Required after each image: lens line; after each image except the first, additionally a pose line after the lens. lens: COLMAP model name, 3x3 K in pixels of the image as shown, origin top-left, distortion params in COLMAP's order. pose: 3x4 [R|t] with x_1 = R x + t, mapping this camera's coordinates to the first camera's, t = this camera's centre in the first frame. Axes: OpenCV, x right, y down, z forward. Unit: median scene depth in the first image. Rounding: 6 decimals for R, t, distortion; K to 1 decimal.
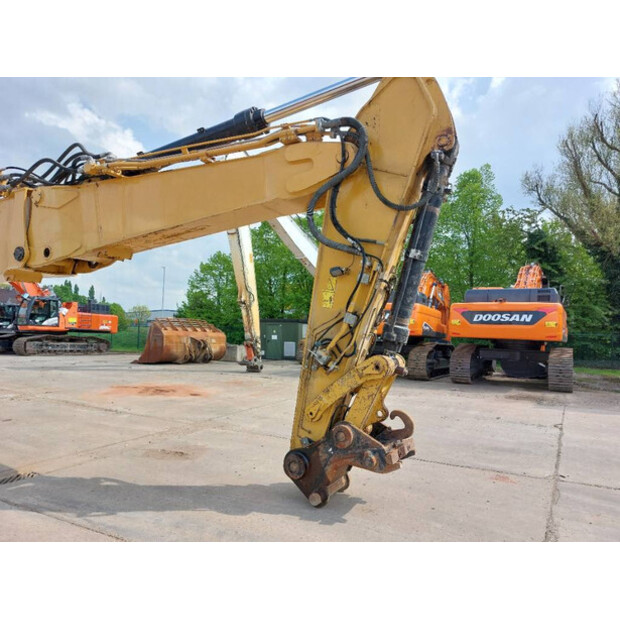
lens RADIAL K [[457.8, 0, 309.8], [0, 457.8, 309.9], [0, 0, 1]] dist [-0.001564, -0.020052]
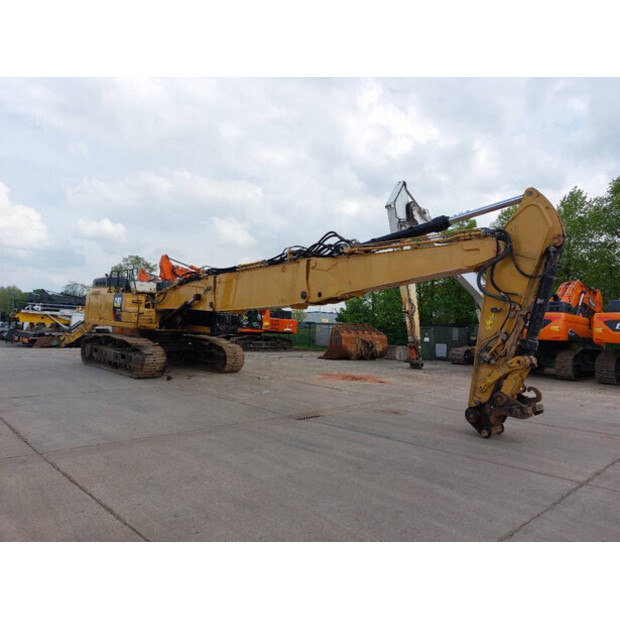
lens RADIAL K [[457.8, 0, 306.1], [0, 457.8, 295.9], [0, 0, 1]] dist [-0.001564, -0.020052]
pose [[0.953454, -0.013500, -0.301237, -0.096149], [0.005074, 0.999574, -0.028736, -0.081894], [0.301496, 0.025870, 0.953116, -0.868872]]
